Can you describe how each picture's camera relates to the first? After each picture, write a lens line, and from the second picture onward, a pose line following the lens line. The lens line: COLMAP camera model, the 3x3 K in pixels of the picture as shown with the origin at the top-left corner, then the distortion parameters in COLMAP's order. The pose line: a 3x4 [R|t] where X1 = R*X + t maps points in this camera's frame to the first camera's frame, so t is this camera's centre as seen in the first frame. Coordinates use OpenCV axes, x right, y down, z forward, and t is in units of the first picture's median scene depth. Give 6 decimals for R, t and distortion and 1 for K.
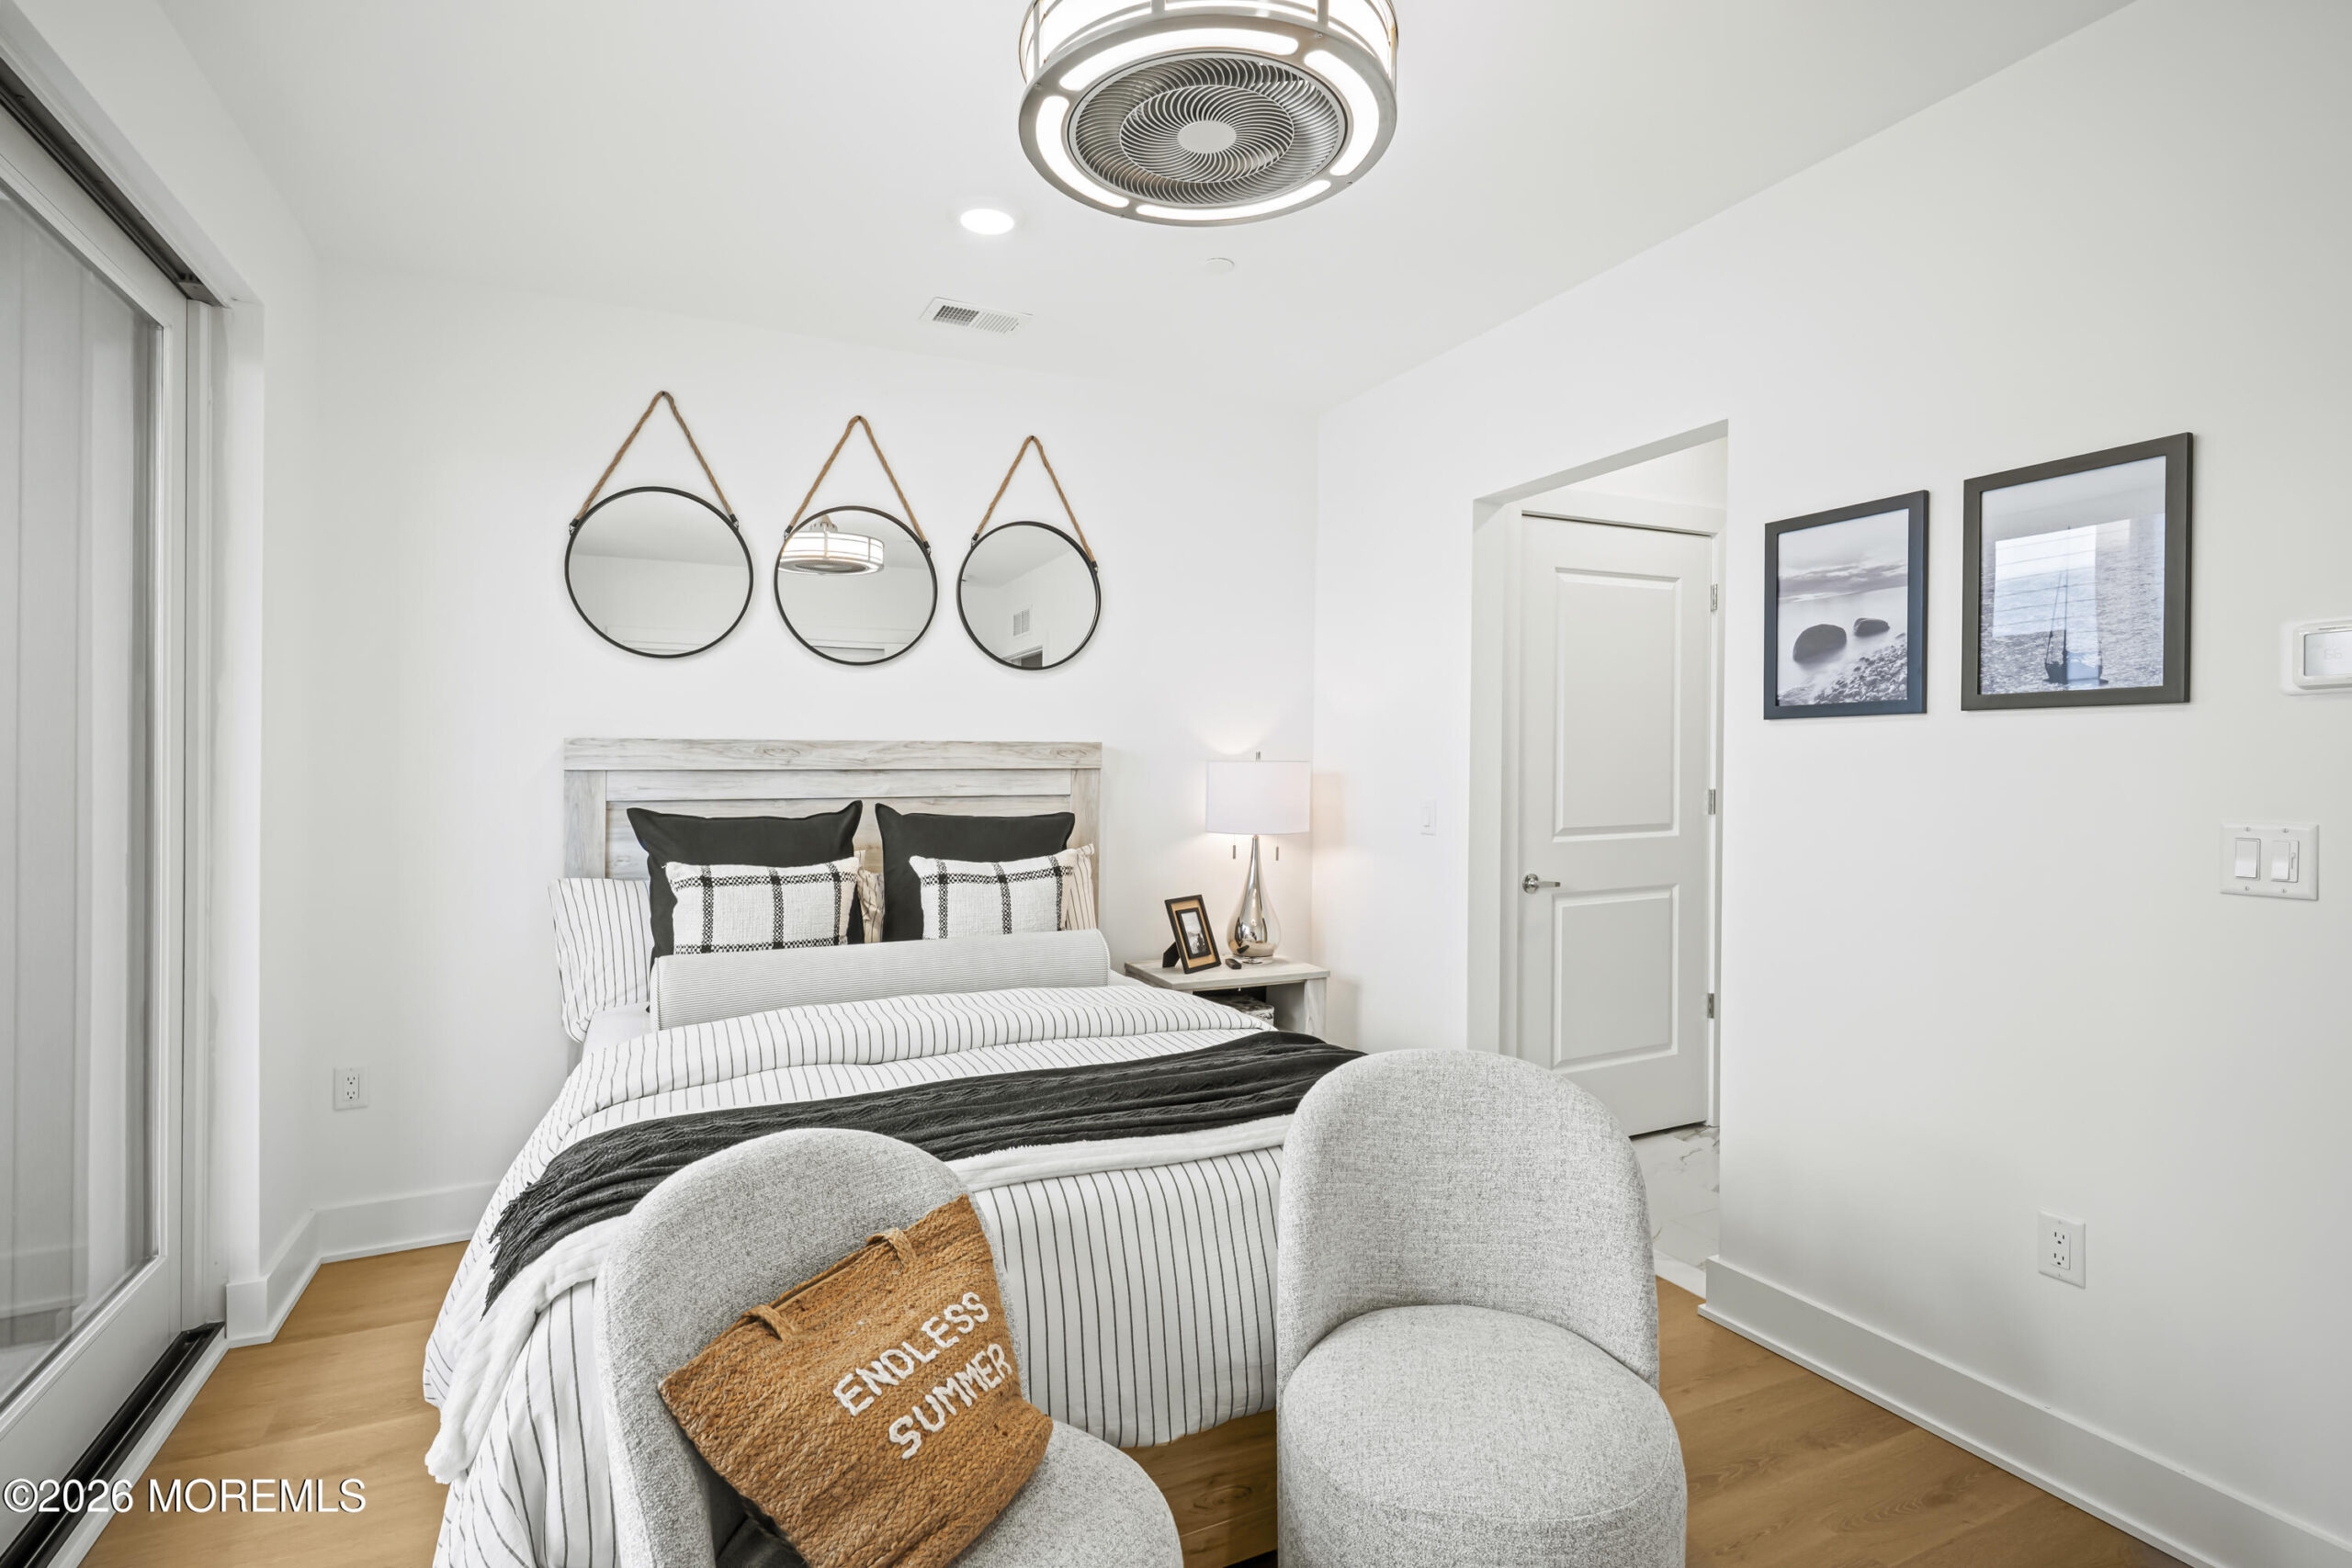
lens RADIAL K [[1125.1, 0, 1176.3], [0, 1125.1, 776.4], [0, 0, 1]] dist [0.004917, 0.000582]
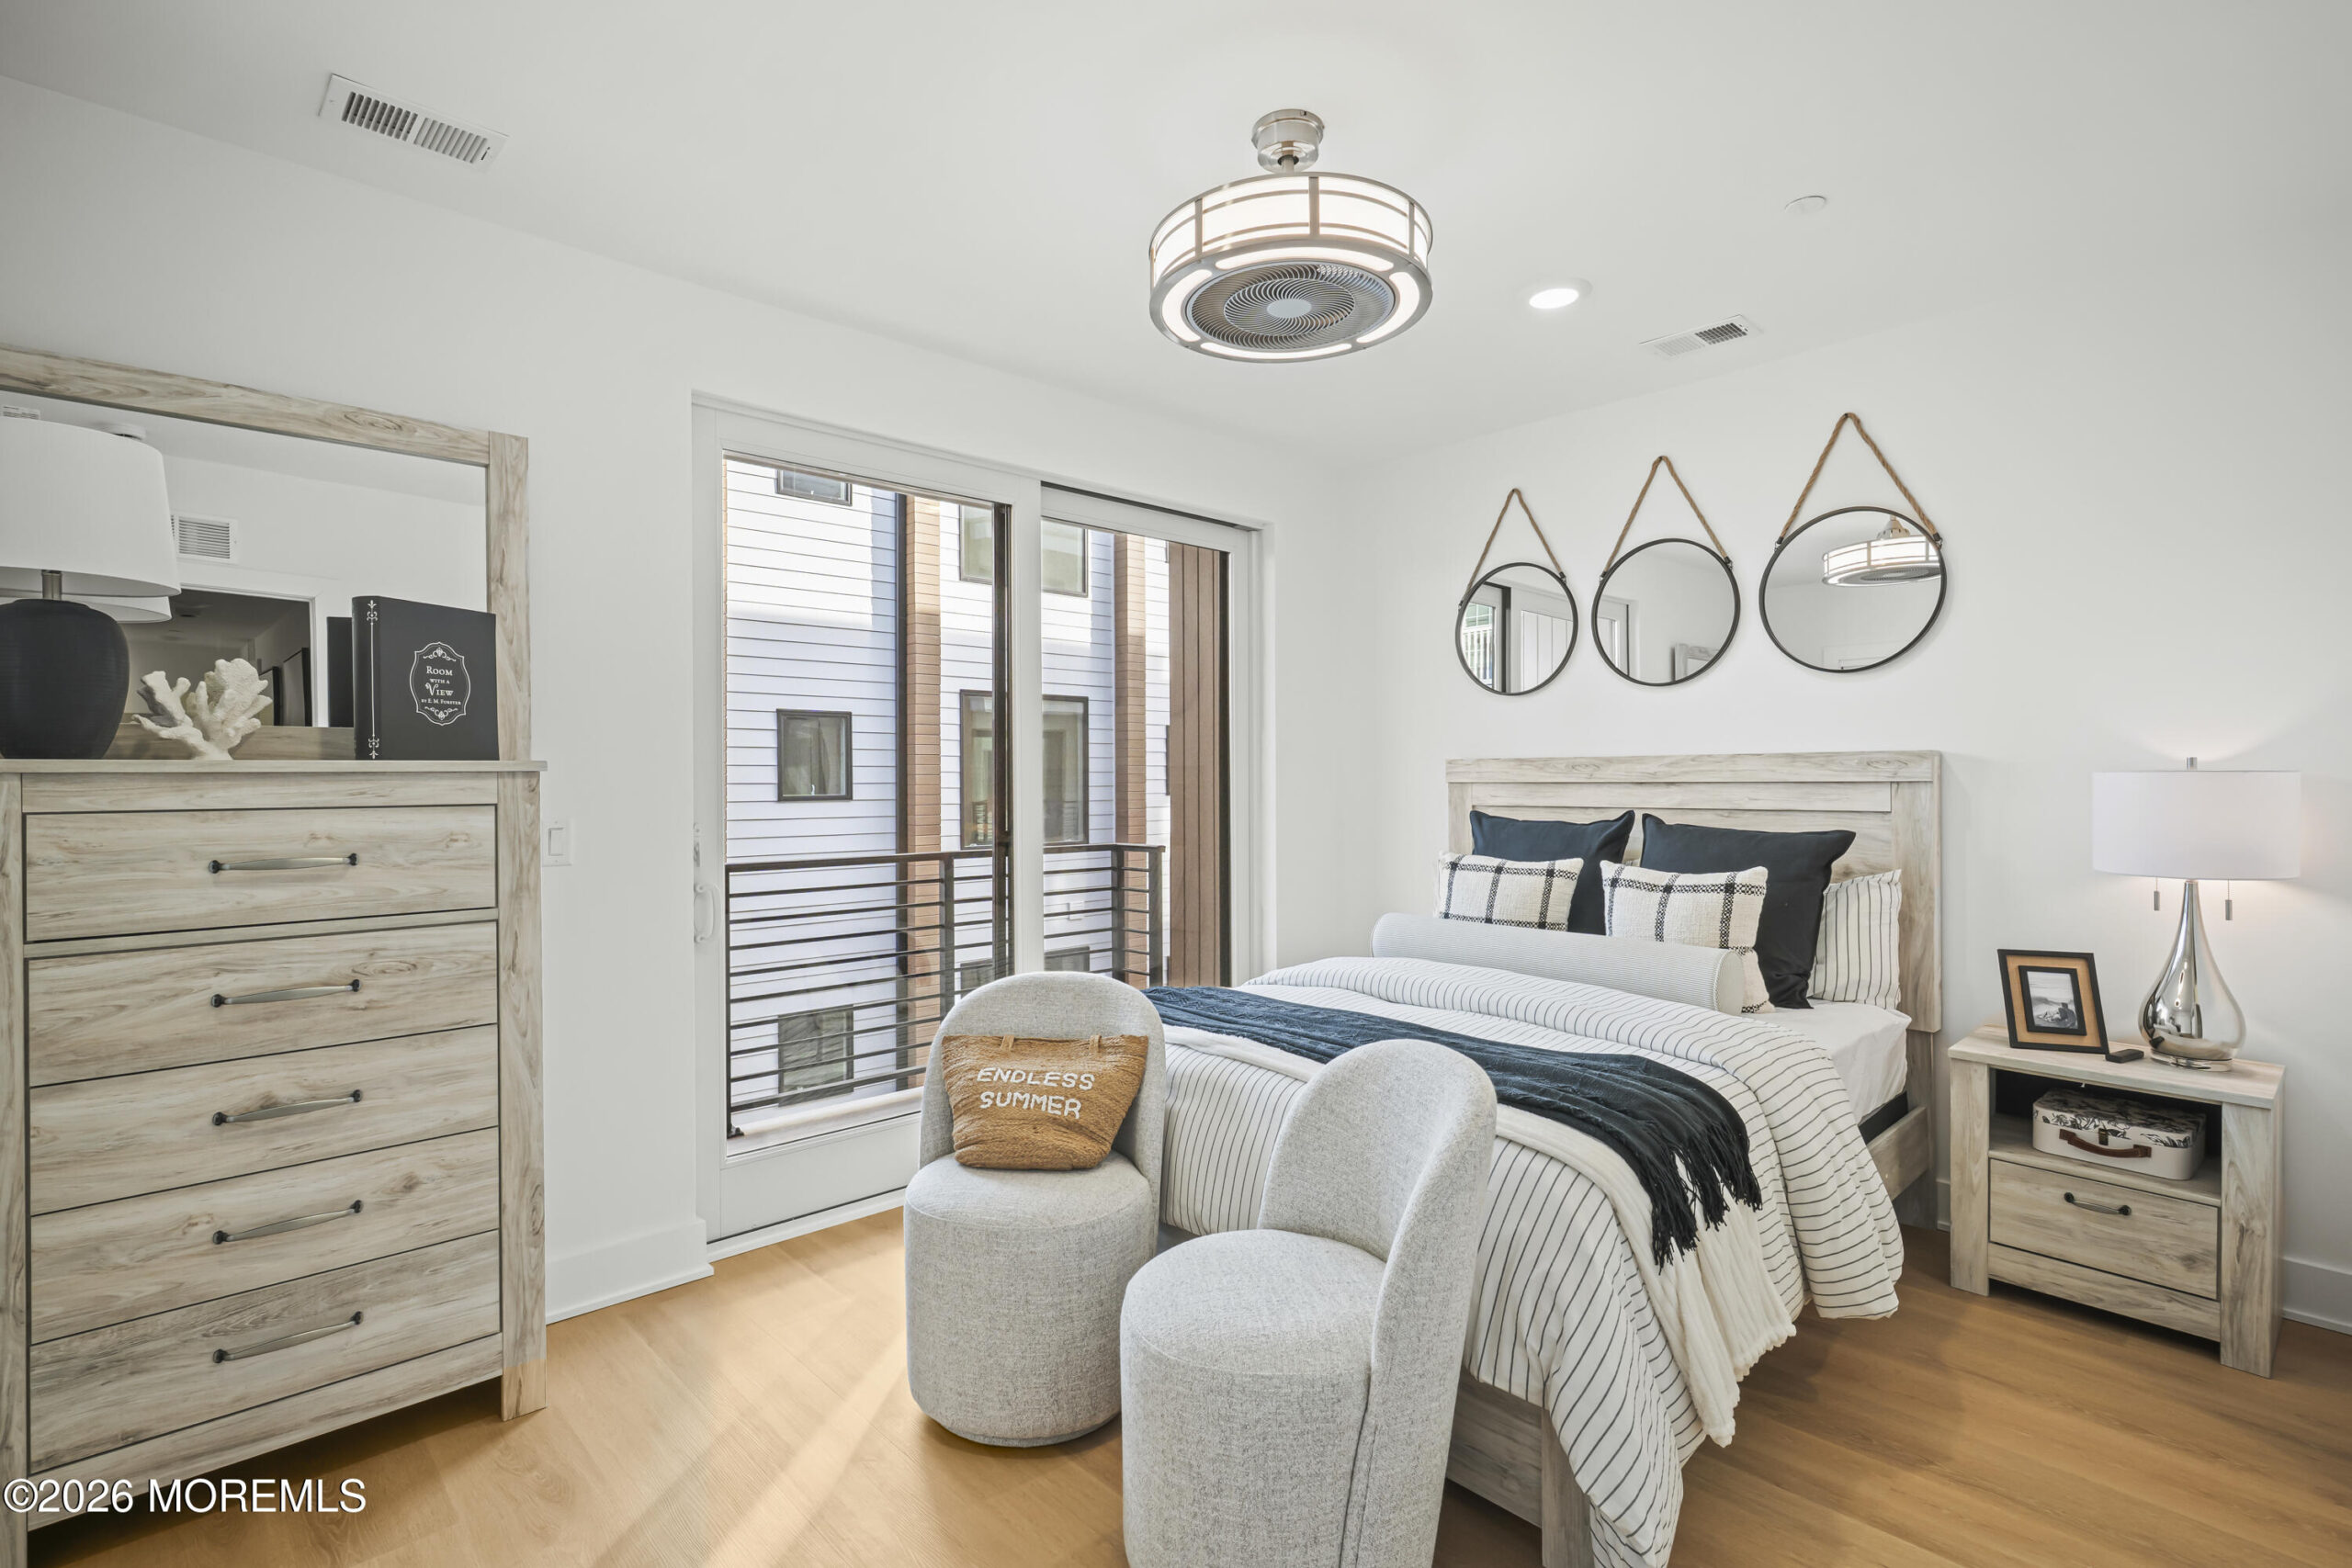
lens RADIAL K [[1125.1, 0, 1176.3], [0, 1125.1, 776.4], [0, 0, 1]] dist [0.004917, 0.000582]
pose [[0.291287, -0.004324, -0.956626, 0.643557], [-0.007547, 0.999948, -0.006818, -0.000916], [0.956606, 0.009205, 0.291240, 0.250951]]
